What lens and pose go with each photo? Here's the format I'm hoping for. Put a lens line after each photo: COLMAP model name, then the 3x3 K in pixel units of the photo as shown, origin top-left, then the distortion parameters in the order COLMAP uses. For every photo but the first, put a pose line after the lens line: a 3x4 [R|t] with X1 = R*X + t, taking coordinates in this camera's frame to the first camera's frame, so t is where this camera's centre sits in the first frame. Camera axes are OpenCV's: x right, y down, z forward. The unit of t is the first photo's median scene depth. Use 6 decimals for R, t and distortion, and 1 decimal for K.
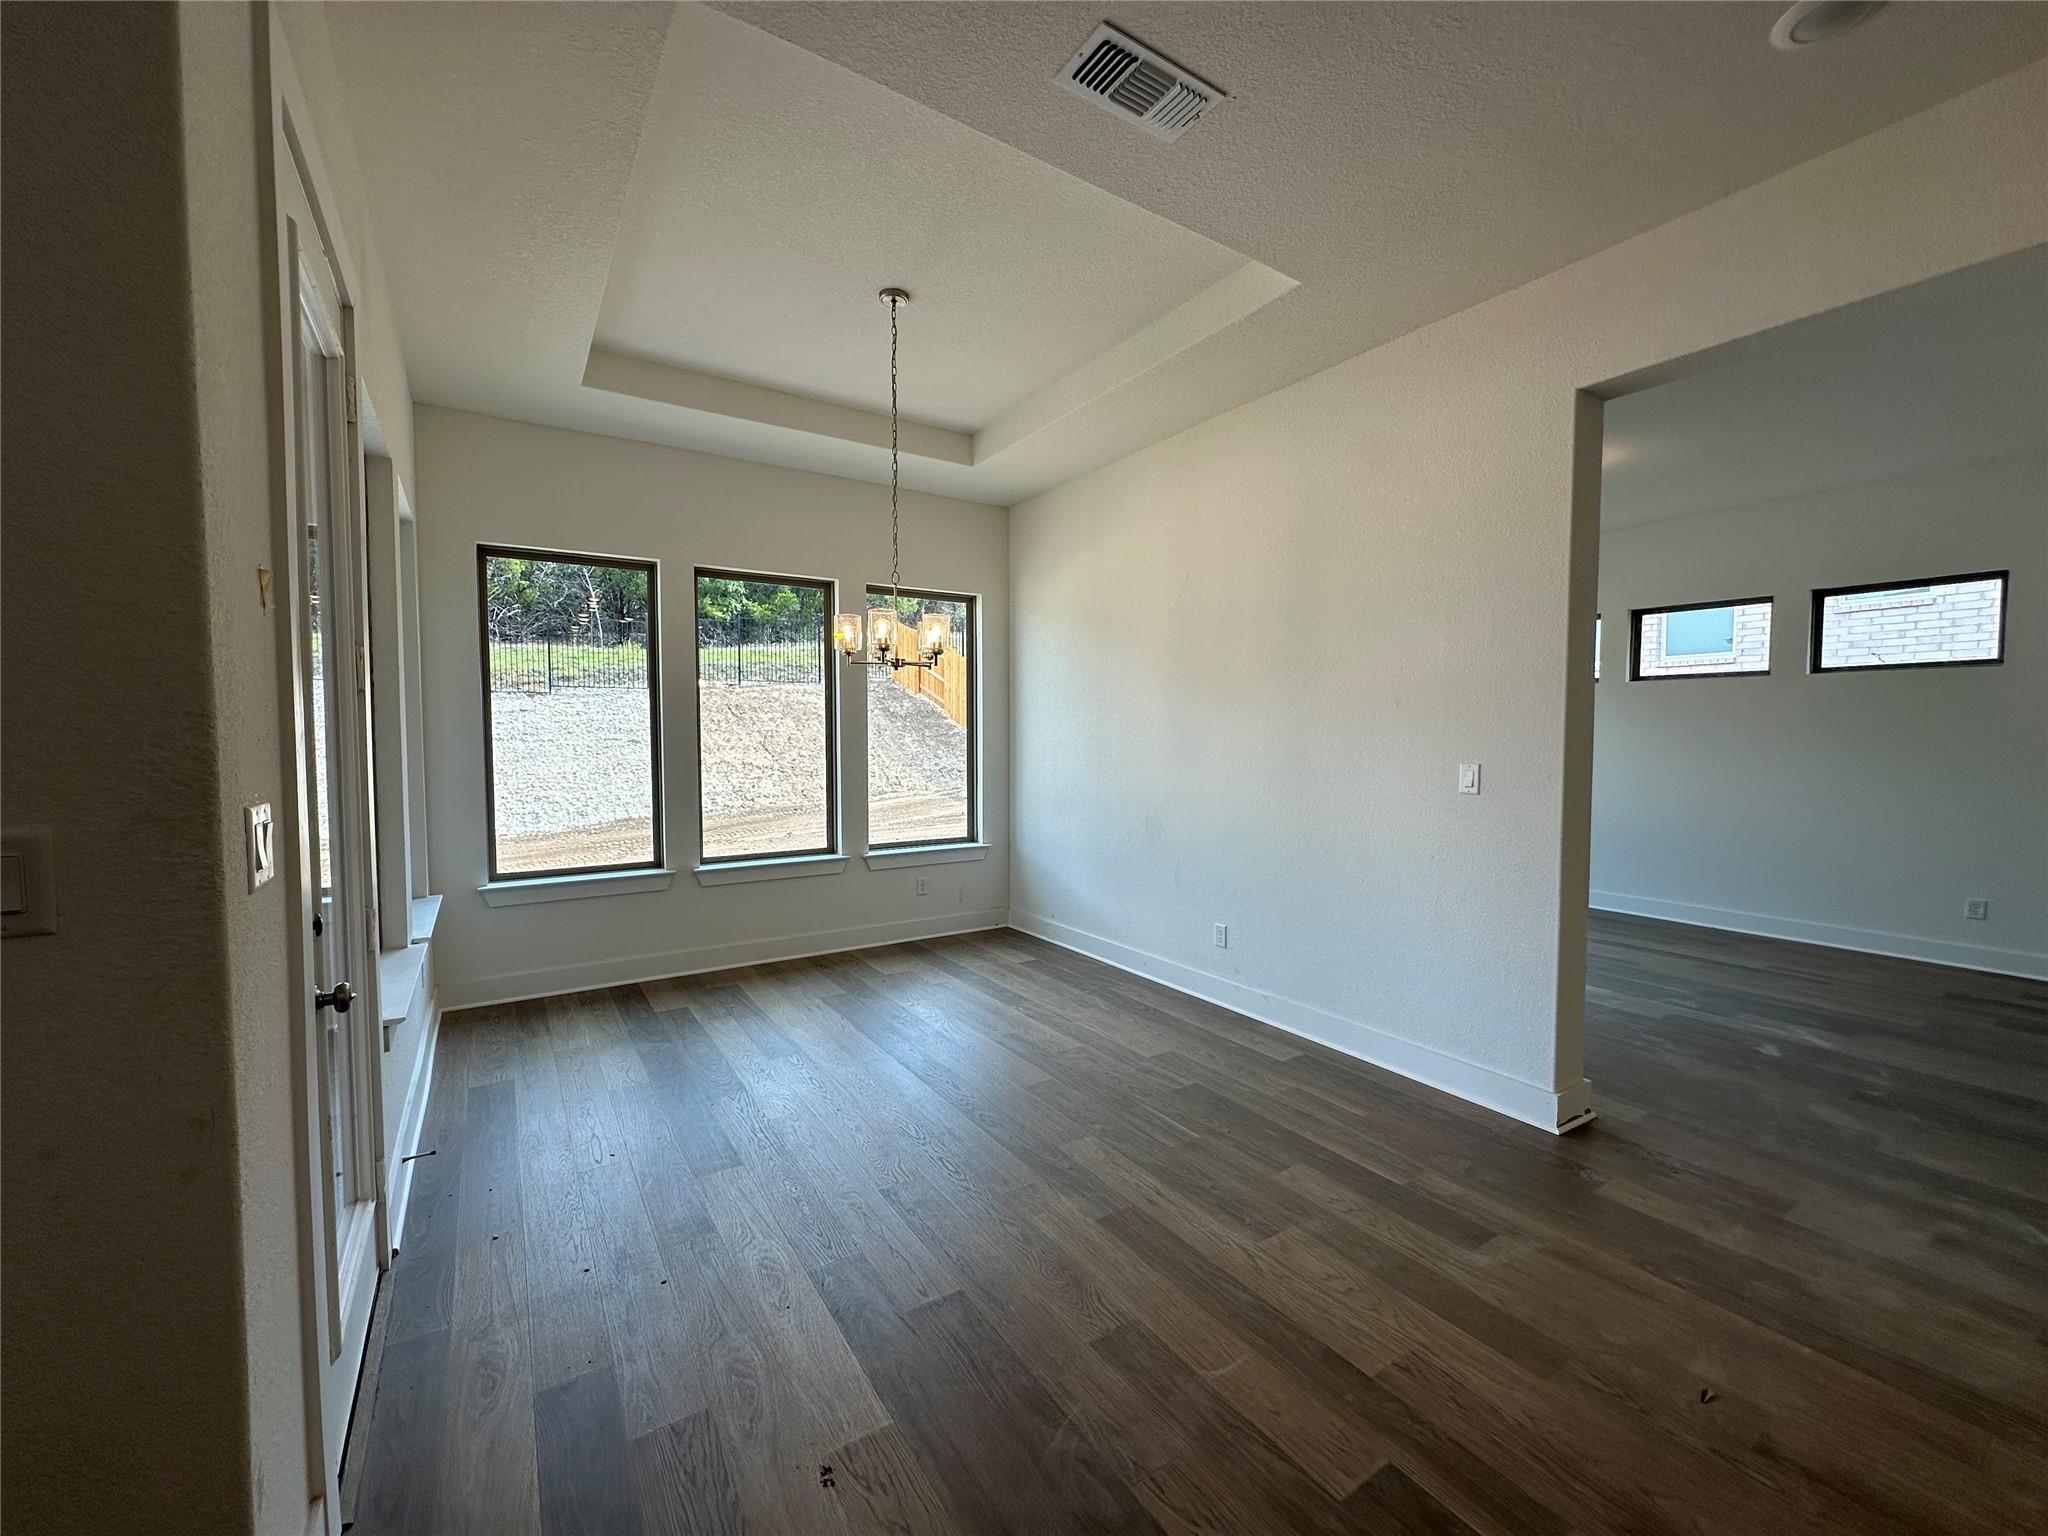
lens RADIAL K [[818.6, 0, 1025.2], [0, 818.6, 772.2], [0, 0, 1]] dist [-0.004014, 0.000467]
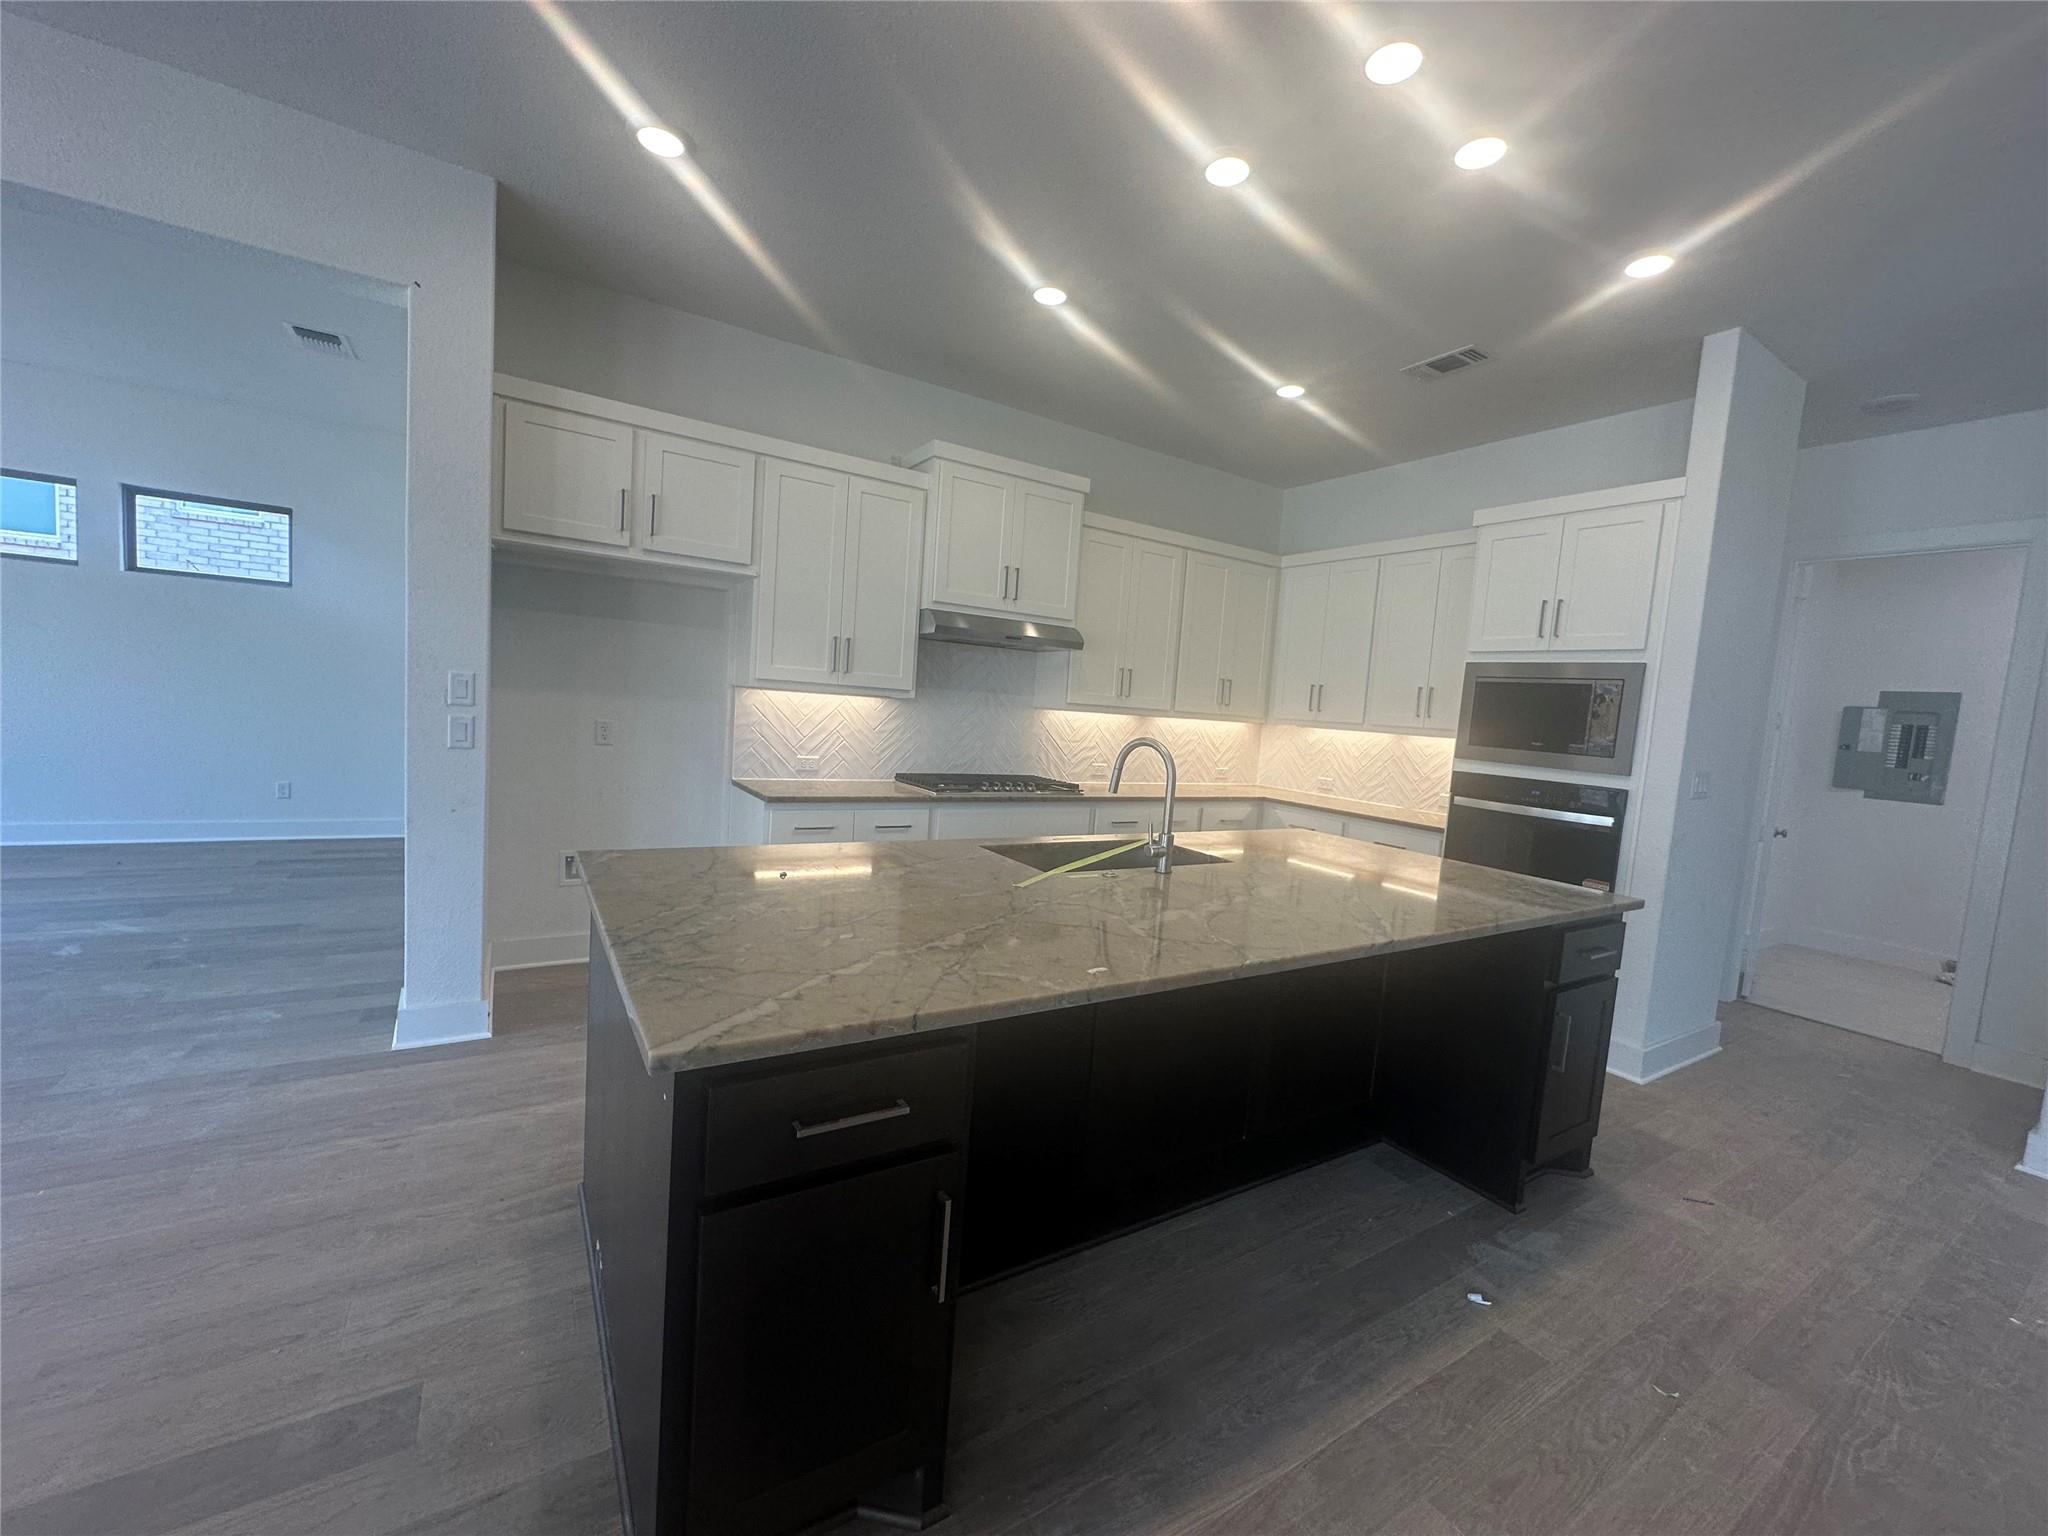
lens RADIAL K [[818.6, 0, 1024.0], [0, 818.6, 772.1], [0, 0, 1]] dist [-0.004014, 0.000467]
pose [[0.017880, -0.083807, 0.996322, -0.014070], [-0.023503, 0.996170, 0.084216, 0.011962], [-0.999564, -0.024922, 0.015842, -0.100206]]
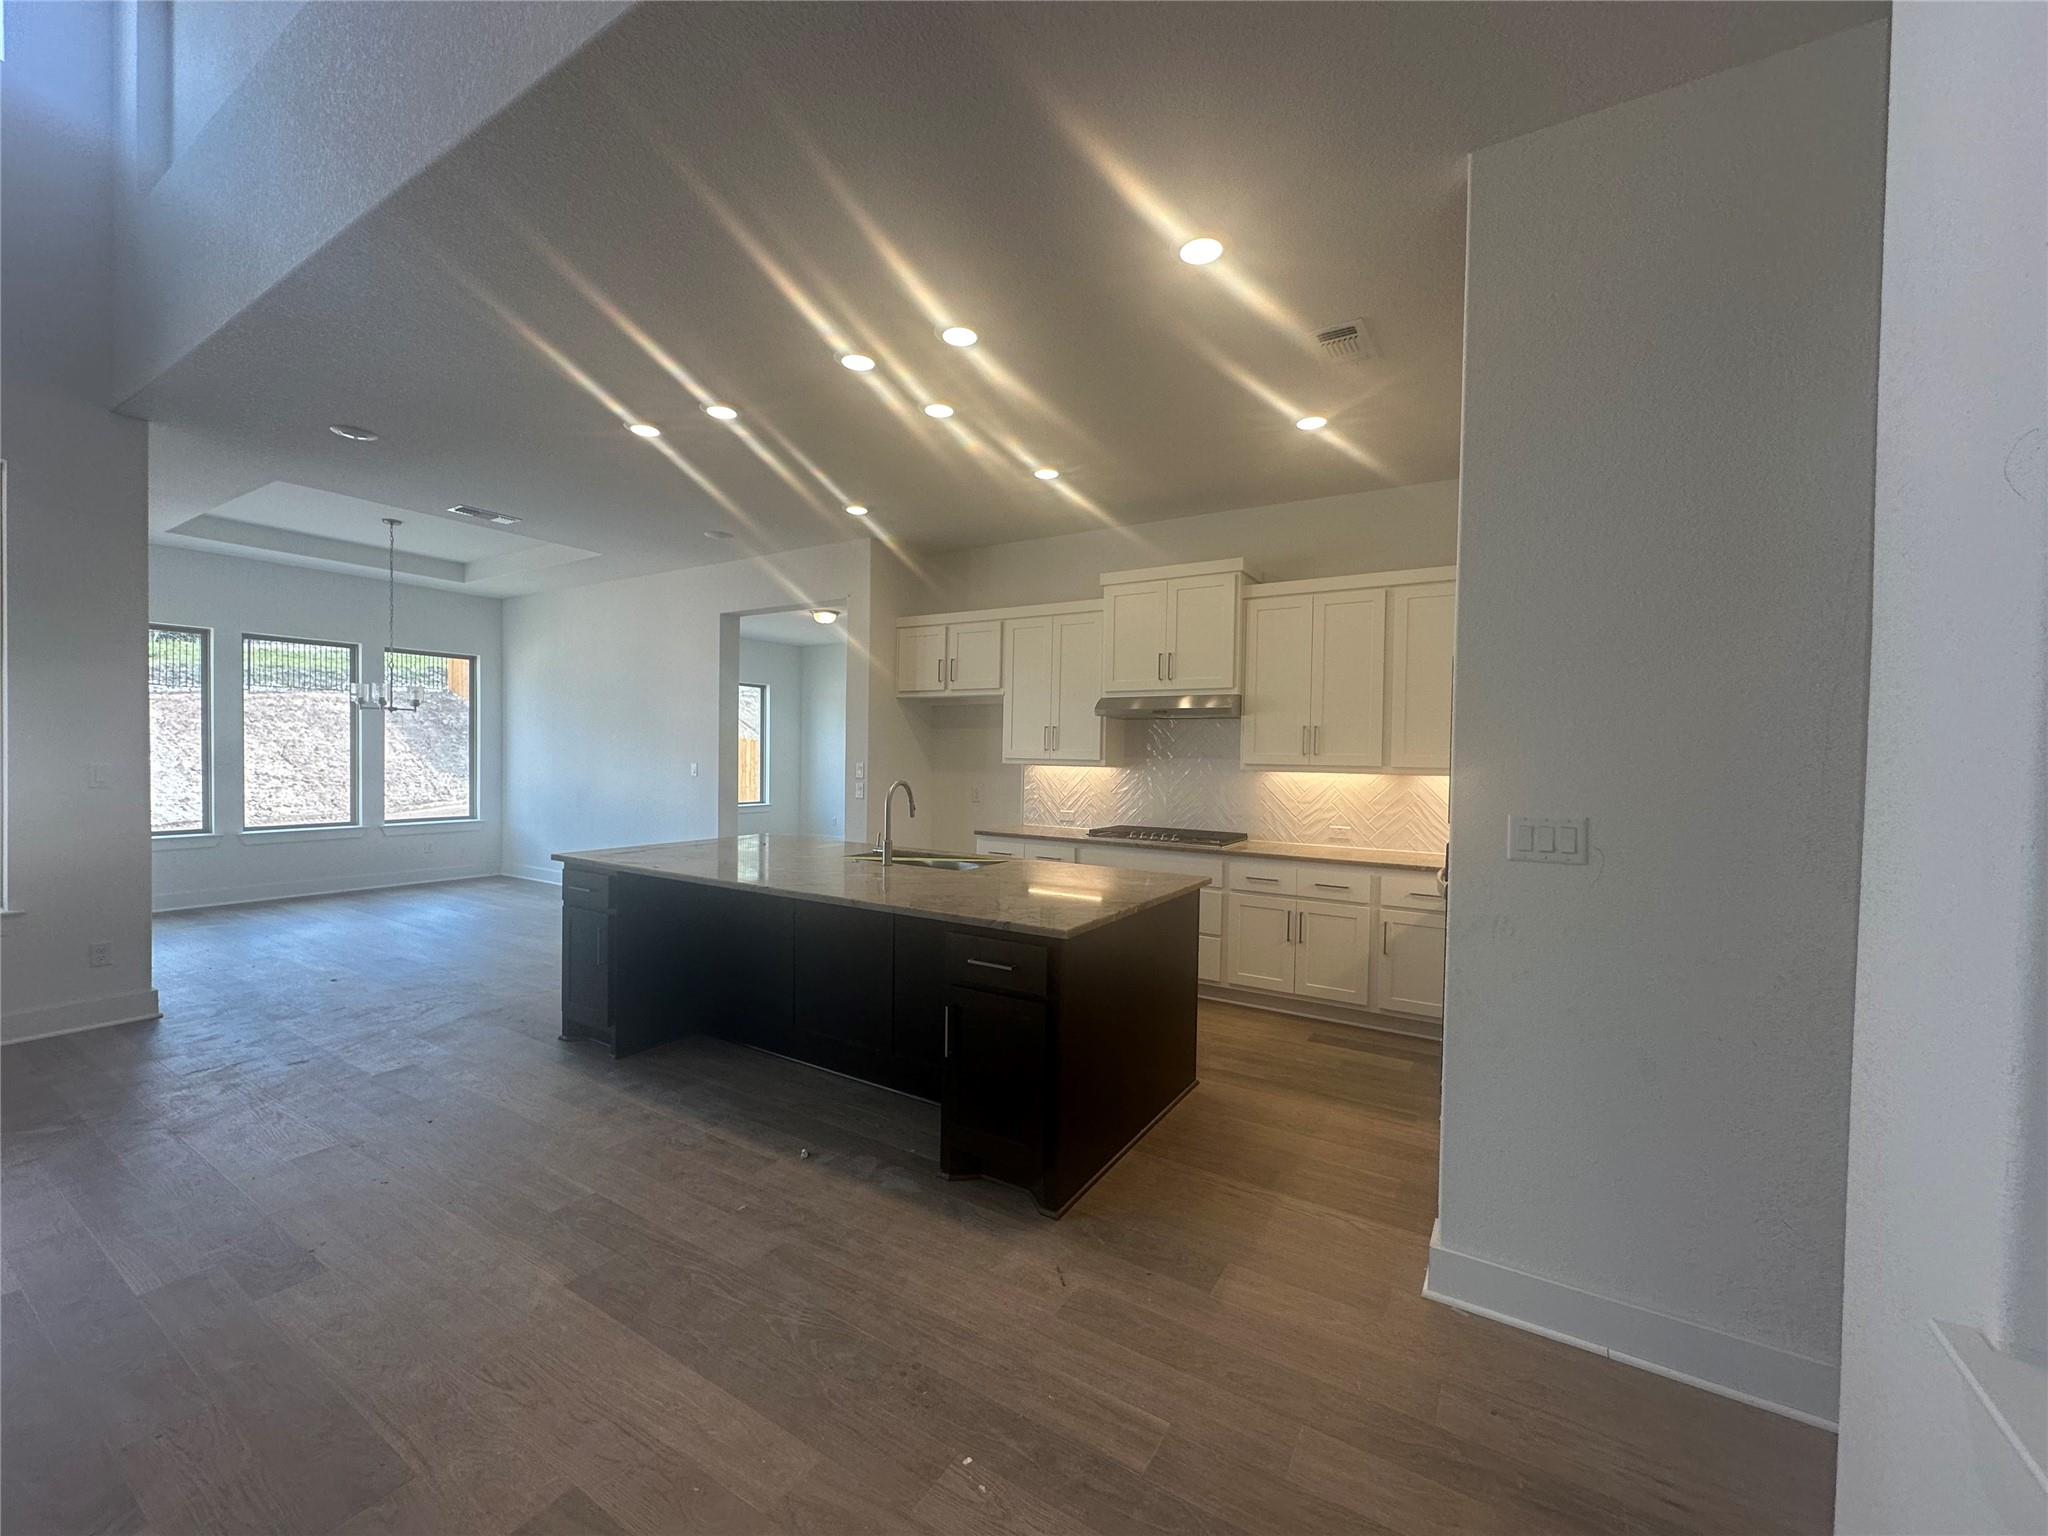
lens RADIAL K [[818.6, 0, 1025.7], [0, 818.6, 770.2], [0, 0, 1]] dist [-0.004014, 0.000467]
pose [[0.906287, 0.005385, 0.422630, 0.234226], [0.004772, 0.999725, -0.022971, 0.037109], [-0.422637, 0.022835, 0.906011, -0.835642]]
